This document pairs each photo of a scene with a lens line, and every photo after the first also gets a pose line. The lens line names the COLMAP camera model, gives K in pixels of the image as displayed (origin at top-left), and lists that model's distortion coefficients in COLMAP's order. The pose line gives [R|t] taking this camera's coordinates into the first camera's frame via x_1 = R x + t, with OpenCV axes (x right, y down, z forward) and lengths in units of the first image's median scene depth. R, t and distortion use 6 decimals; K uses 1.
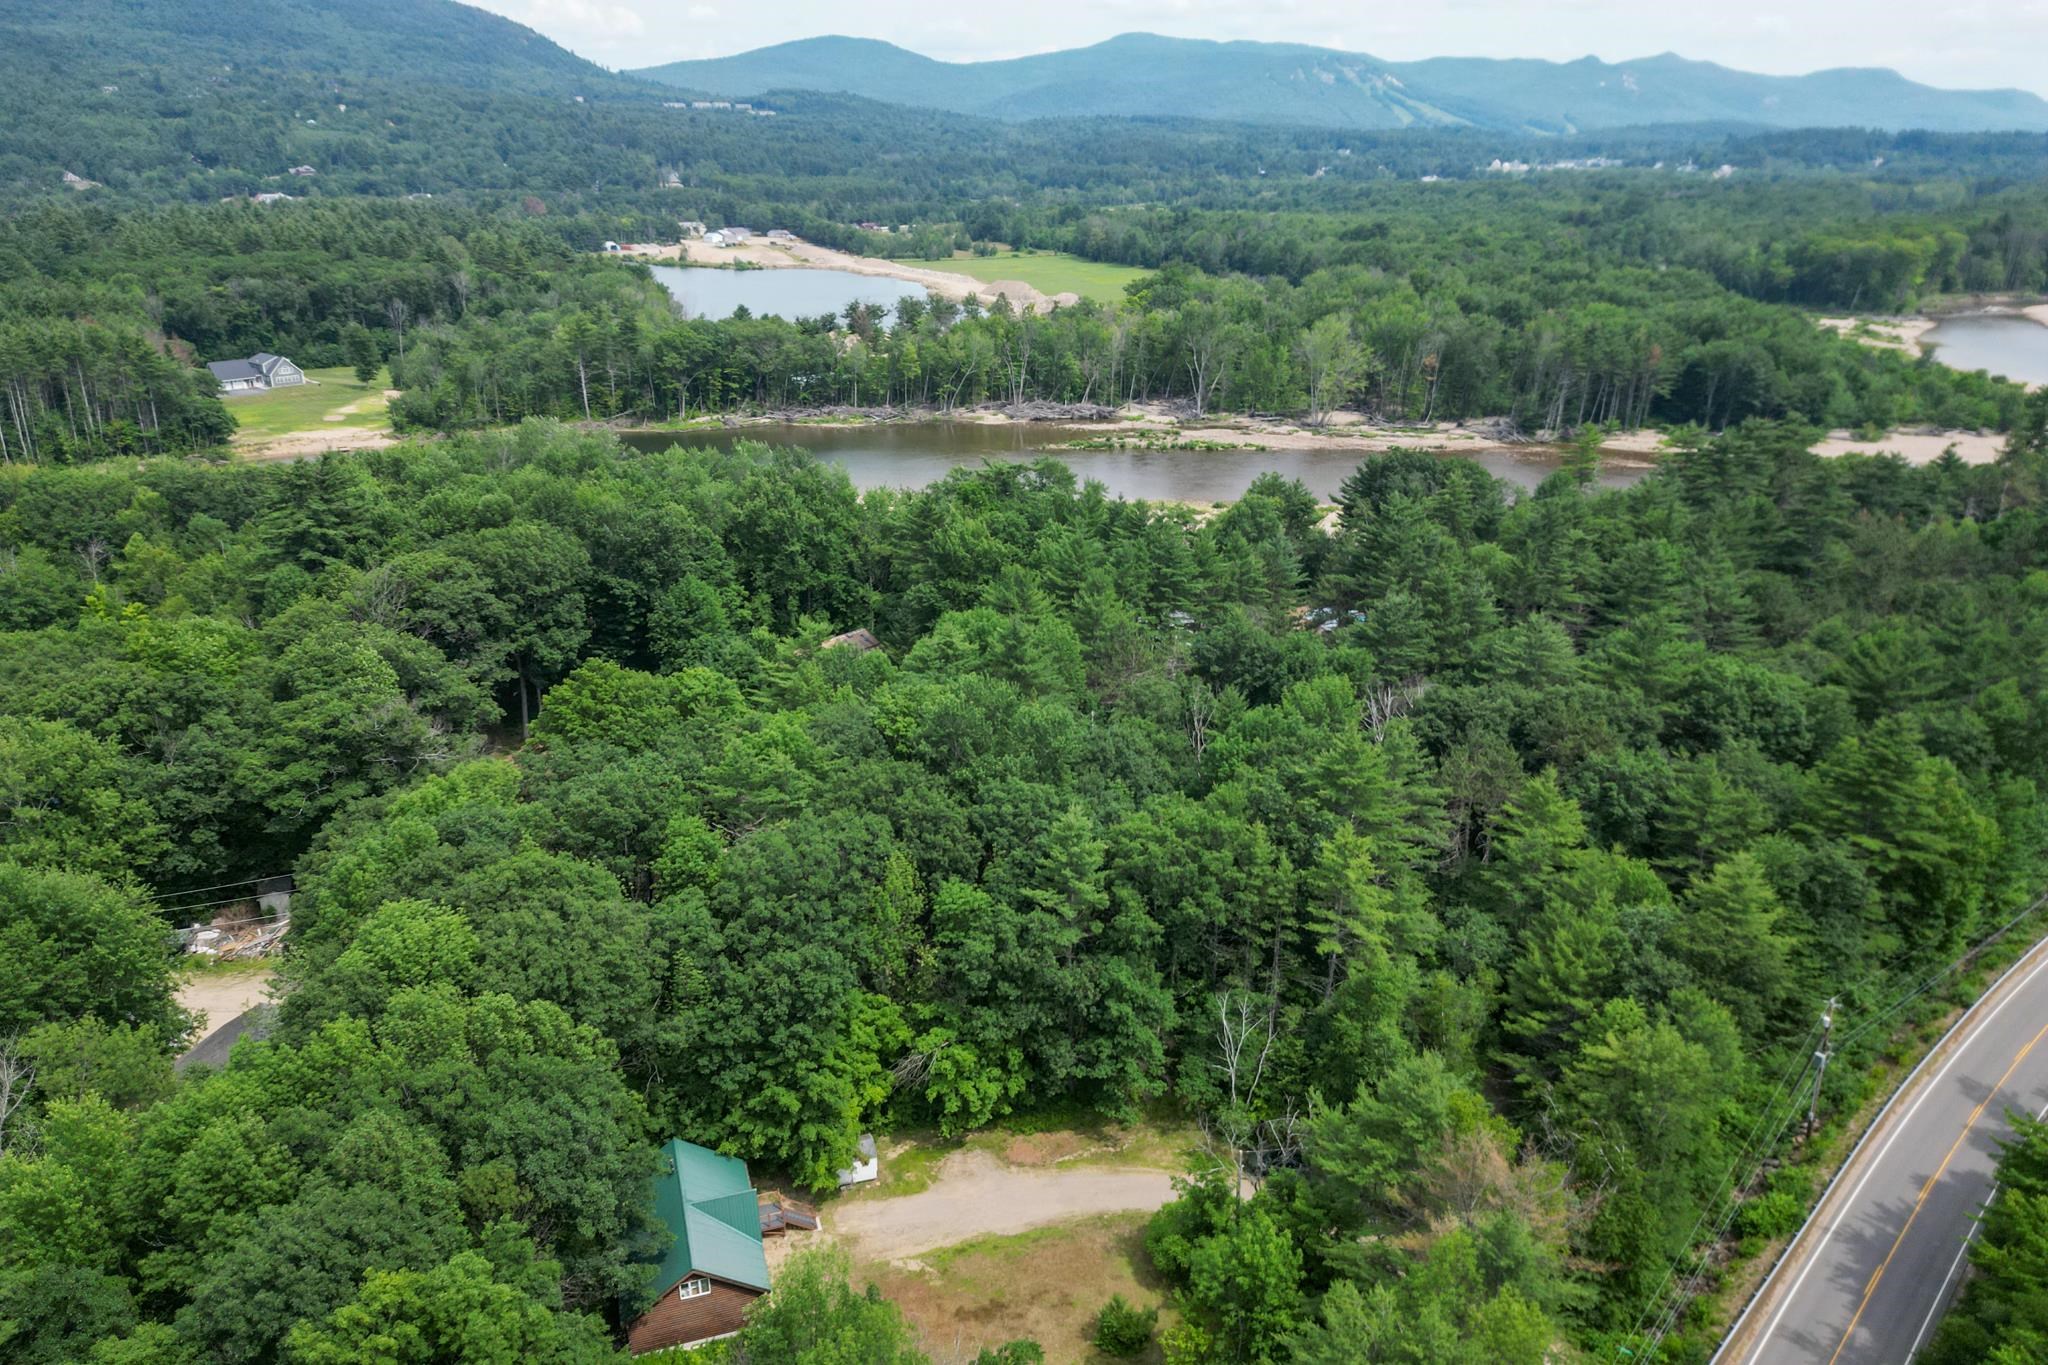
lens RADIAL K [[1427.6, 0, 1022.7], [0, 1427.6, 708.5], [0, 0, 1]] dist [0.065408, -0.100992]
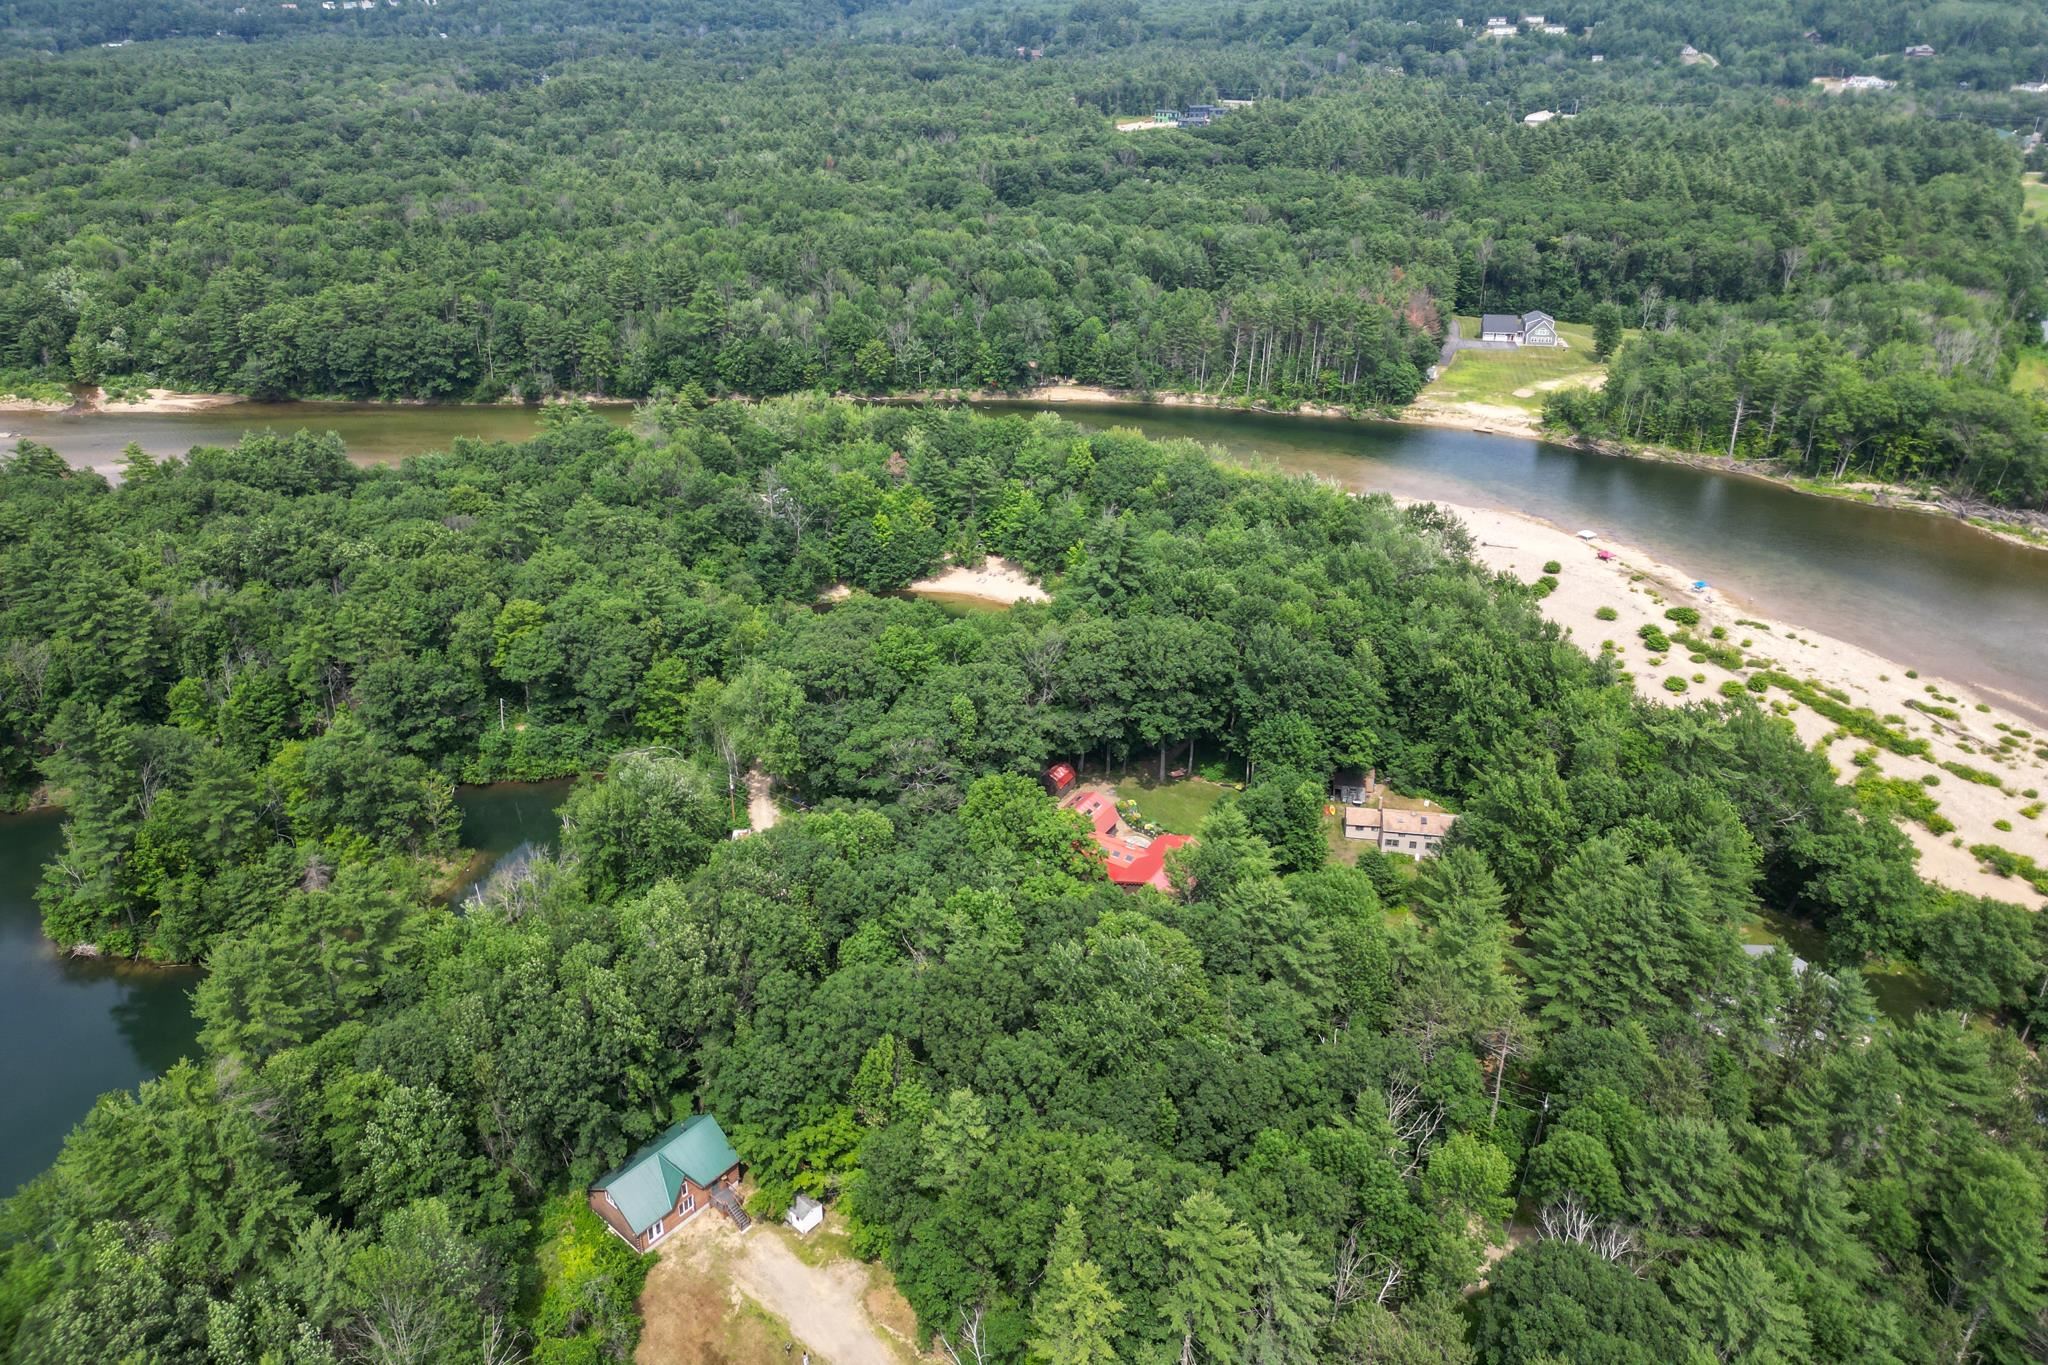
lens RADIAL K [[1420.2, 0, 1014.0], [0, 1420.2, 559.5], [0, 0, 1]] dist [0.065250, -0.062827]
pose [[0.508896, 0.325802, -0.796793, 0.527501], [-0.311466, 0.932587, 0.182399, -0.351869], [0.802505, 0.155352, 0.576066, 0.154899]]
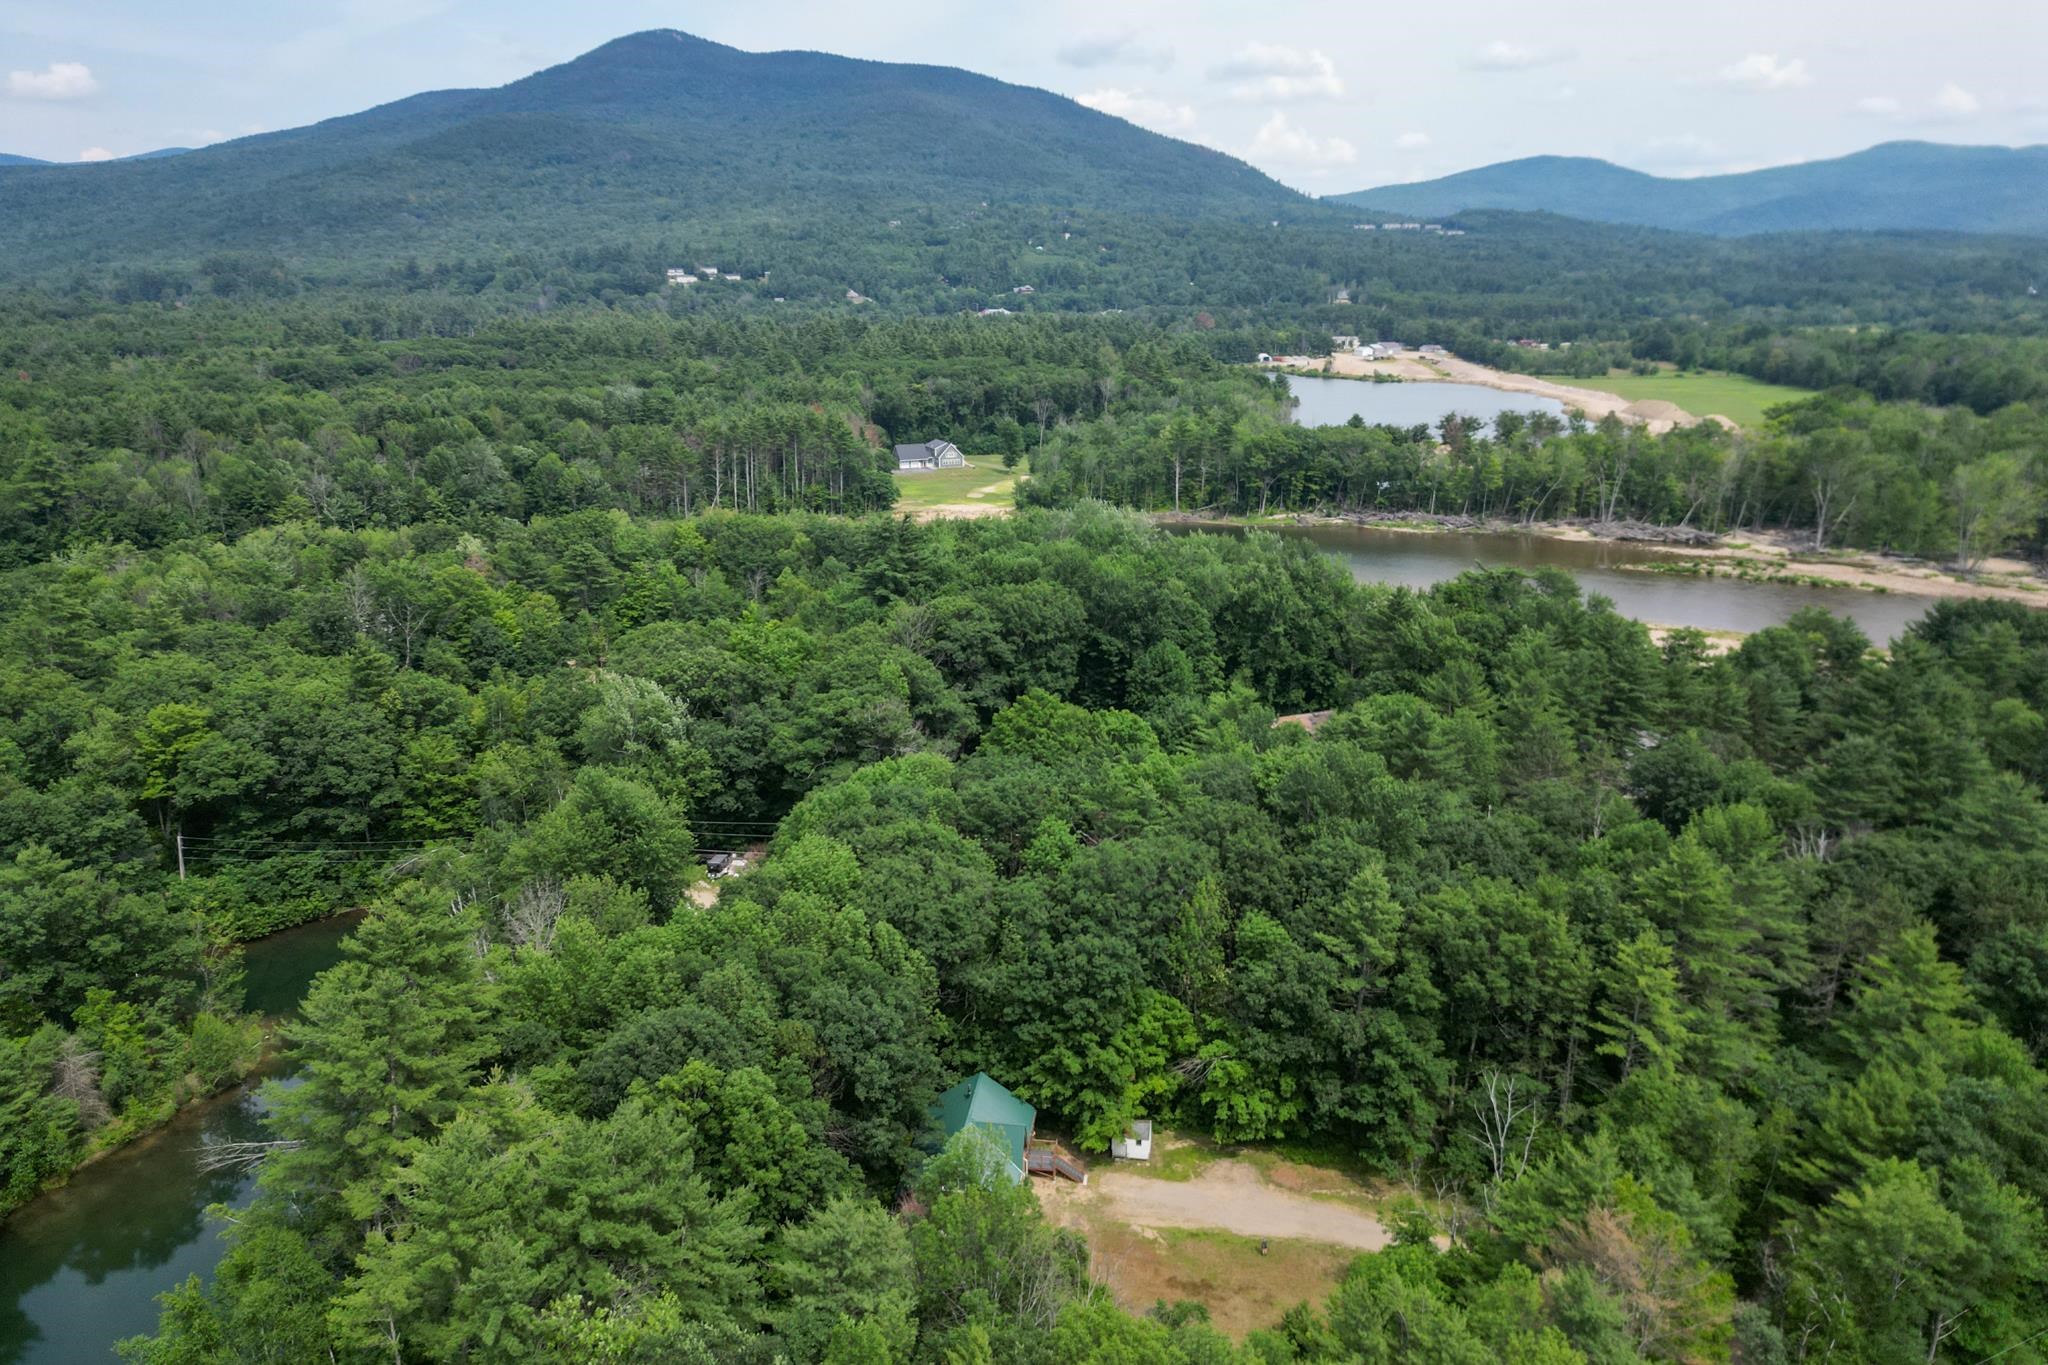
lens RADIAL K [[1426.3, 0, 996.2], [0, 1426.3, 679.3], [0, 0, 1]] dist [0.063424, -0.121844]
pose [[0.893722, 0.118913, -0.432574, 0.138344], [-0.157964, 0.985893, -0.055343, 0.021140], [0.419891, 0.117792, 0.899898, -0.064449]]
